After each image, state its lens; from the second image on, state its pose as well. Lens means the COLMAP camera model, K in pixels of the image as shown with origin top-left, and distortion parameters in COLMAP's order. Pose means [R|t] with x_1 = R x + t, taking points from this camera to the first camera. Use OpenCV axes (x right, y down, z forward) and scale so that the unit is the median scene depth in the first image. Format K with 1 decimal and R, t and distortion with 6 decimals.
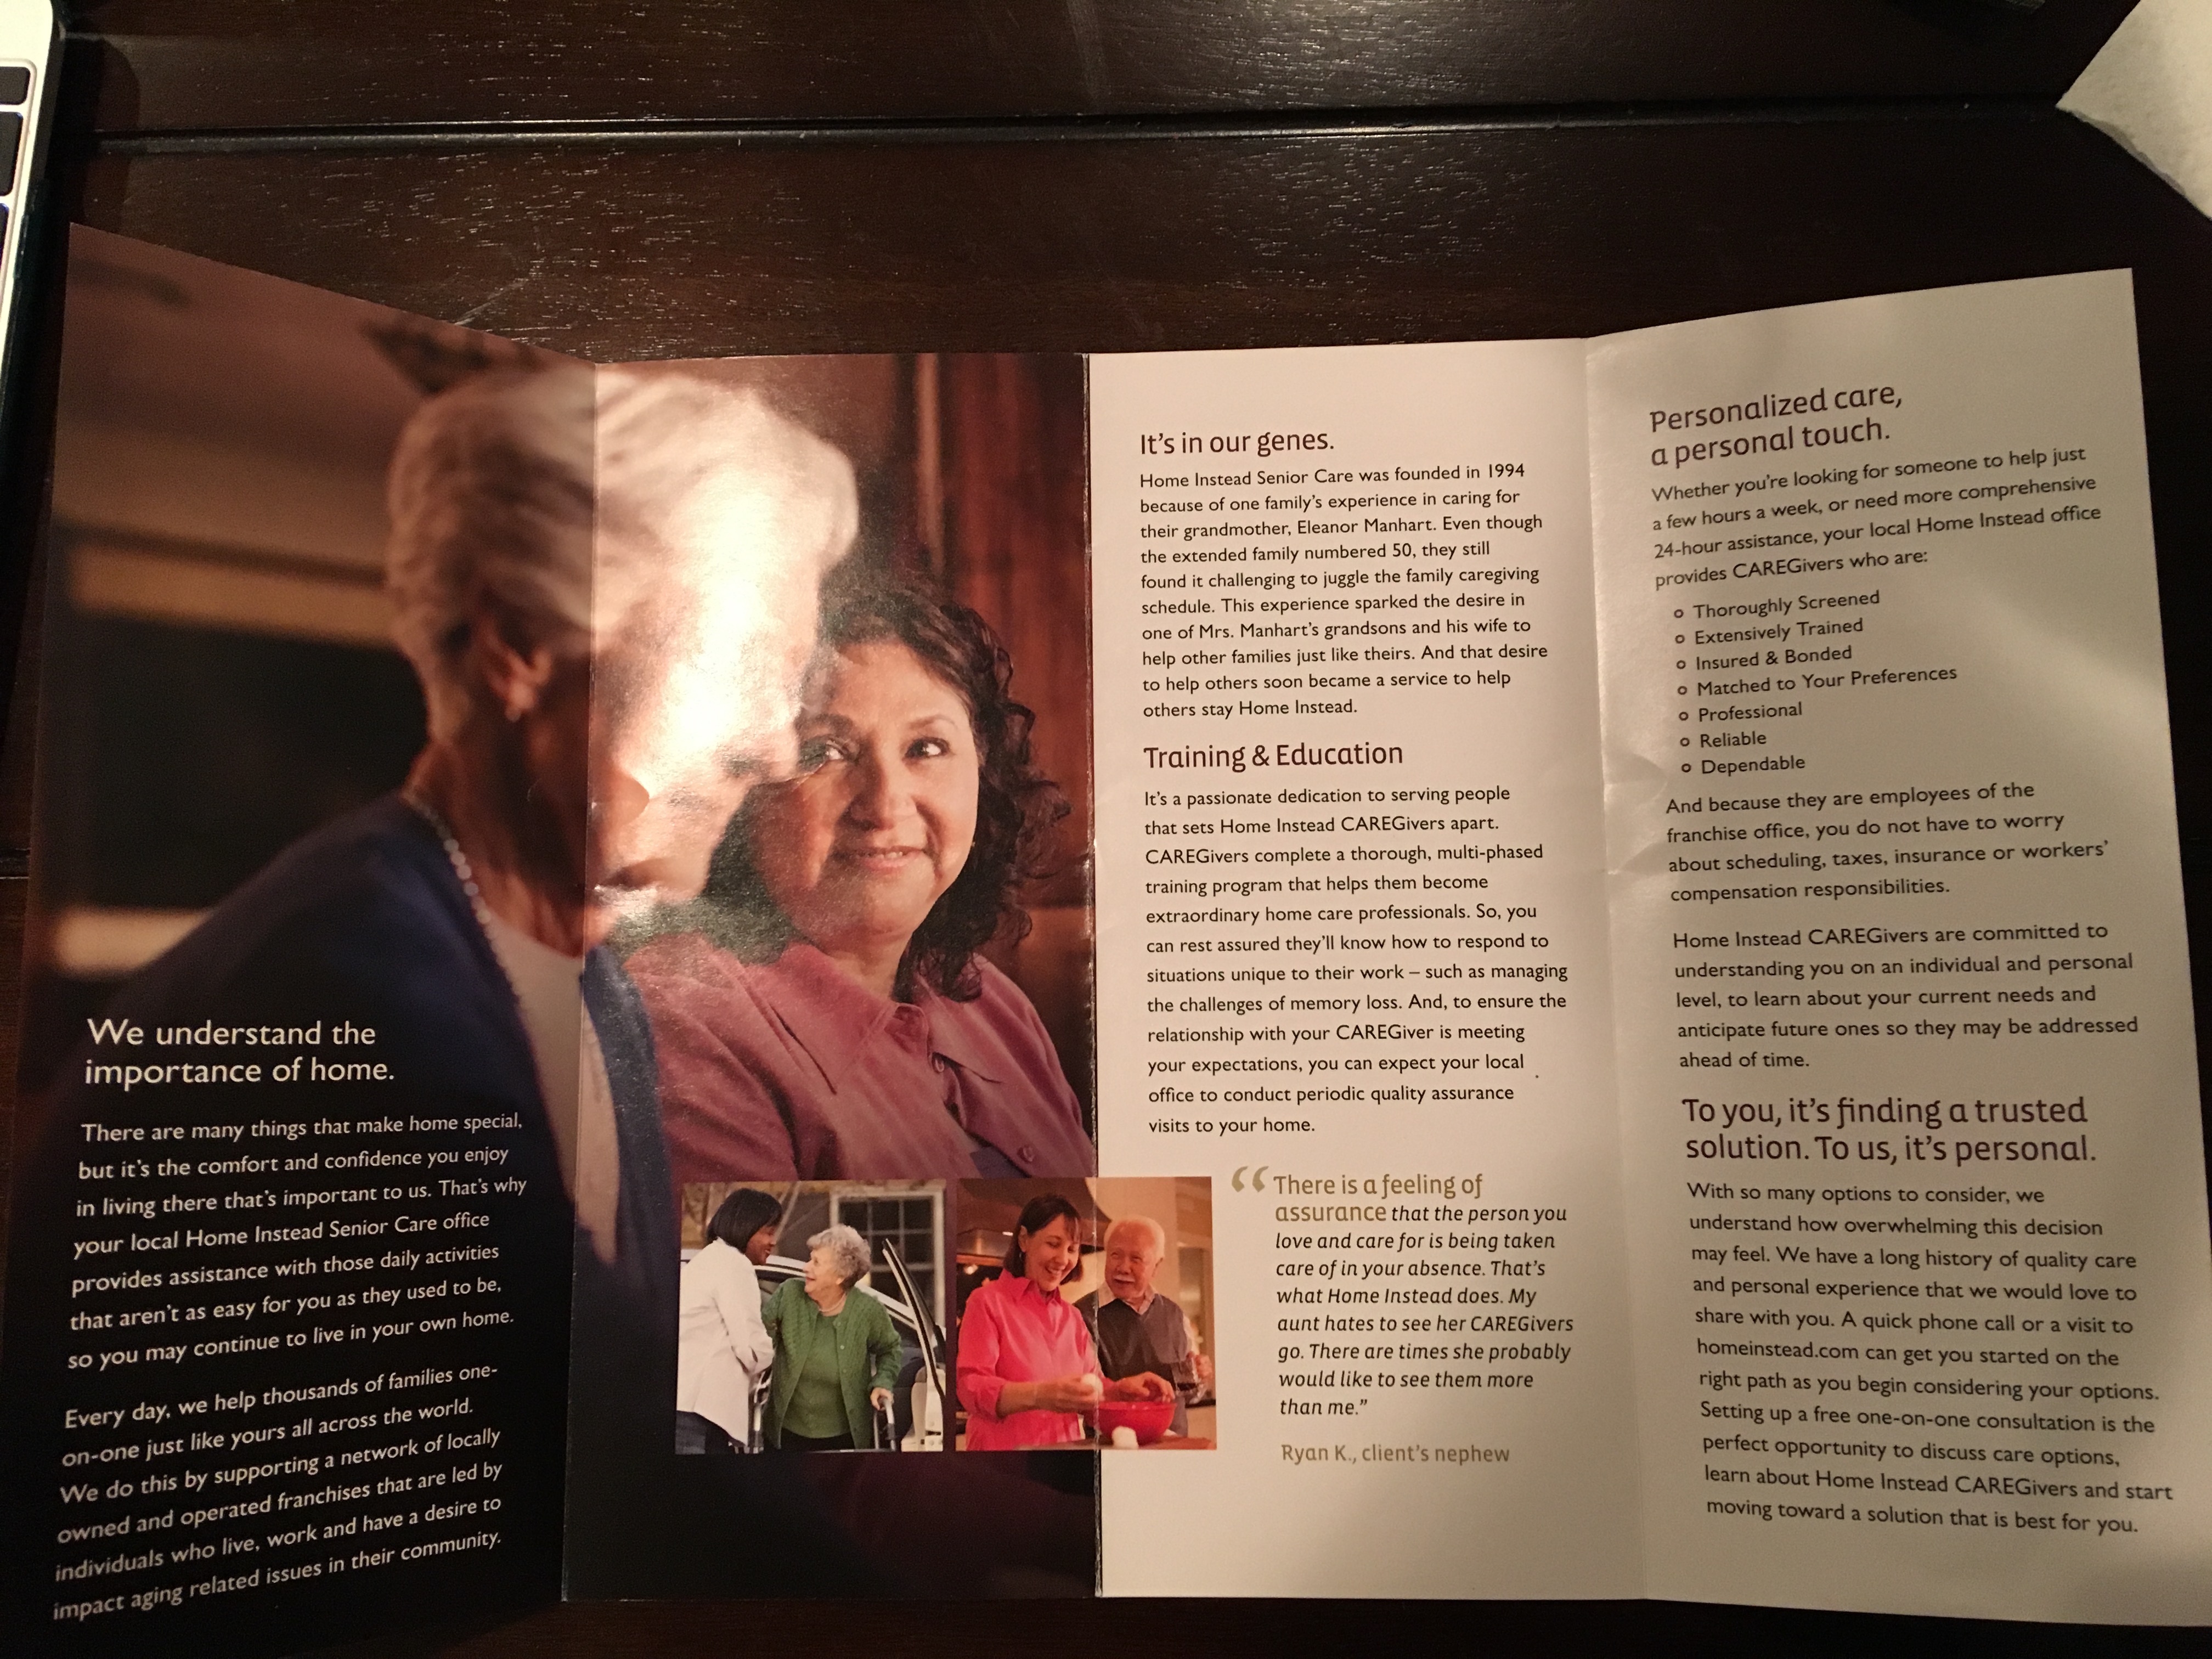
lens RADIAL K [[1865.5, 0, 957.6], [0, 1865.5, 977.1], [0, 0, 1]] dist [0.174453, -0.326182]
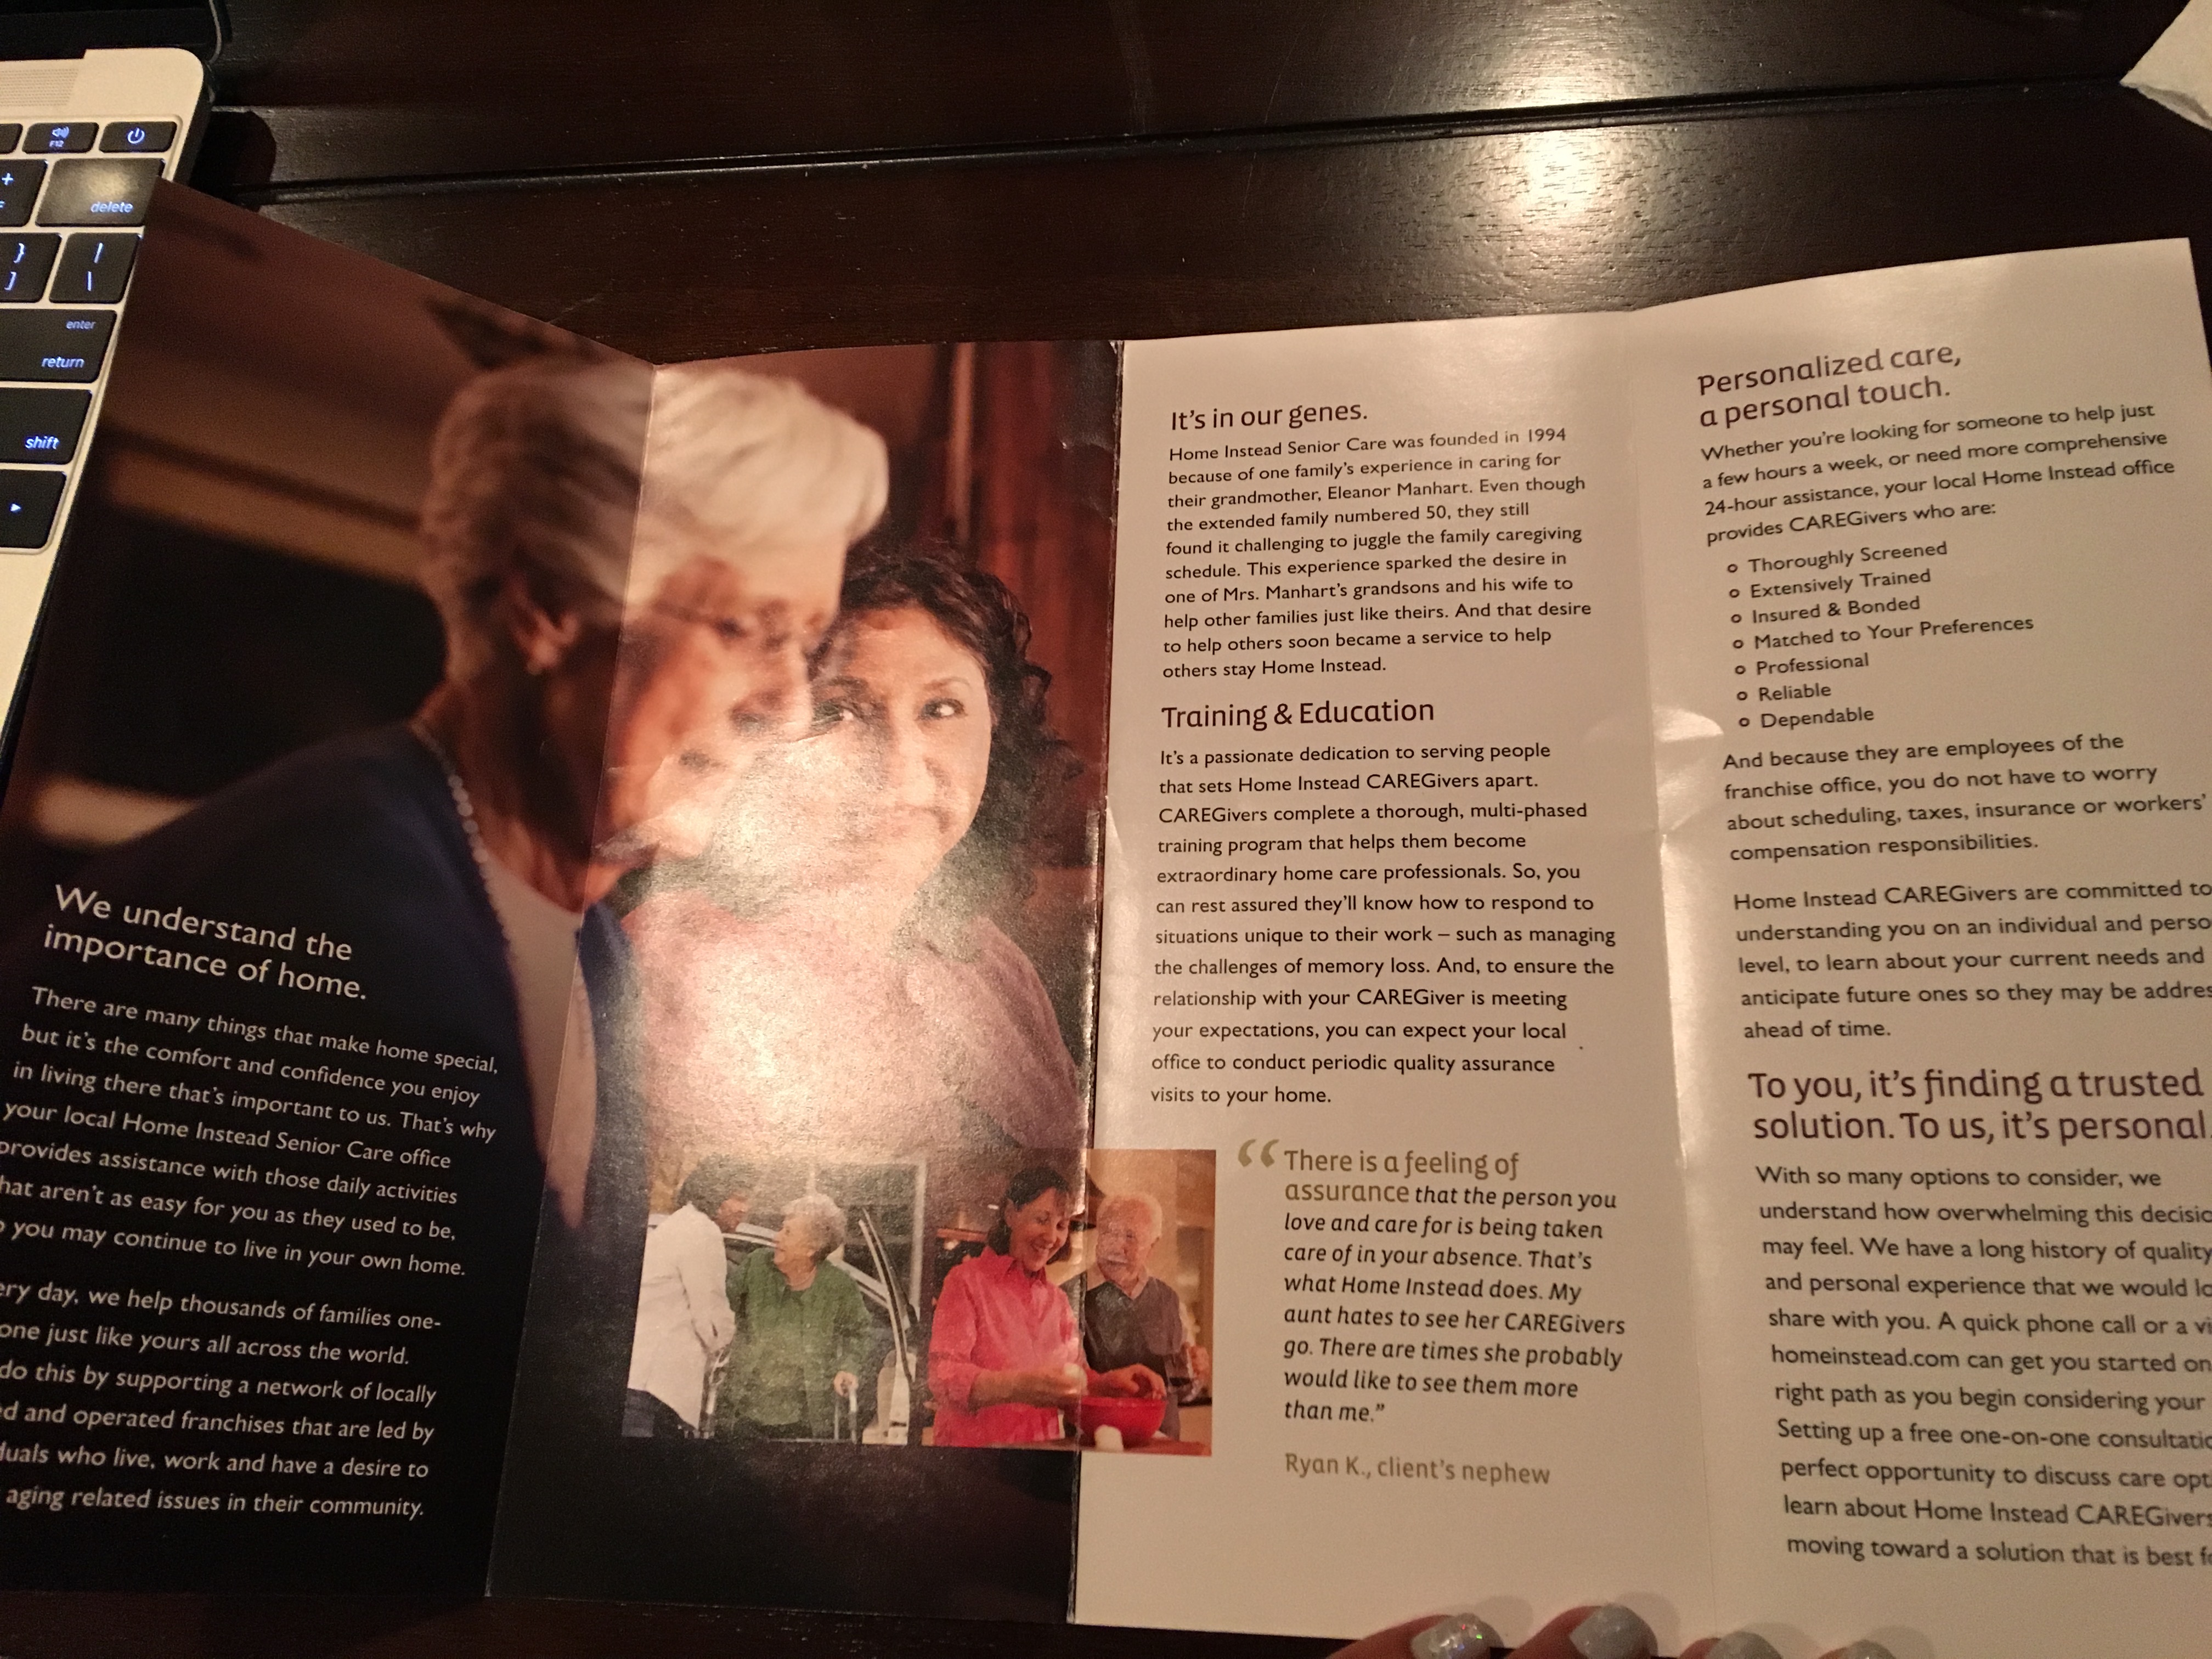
lens RADIAL K [[1865.5, 0, 957.6], [0, 1865.5, 977.1], [0, 0, 1]] dist [0.174453, -0.326182]
pose [[0.992326, 0.035312, -0.118502, 0.117000], [-0.059018, 0.977408, -0.202954, 0.219040], [0.108658, 0.208390, 0.971991, 0.084340]]
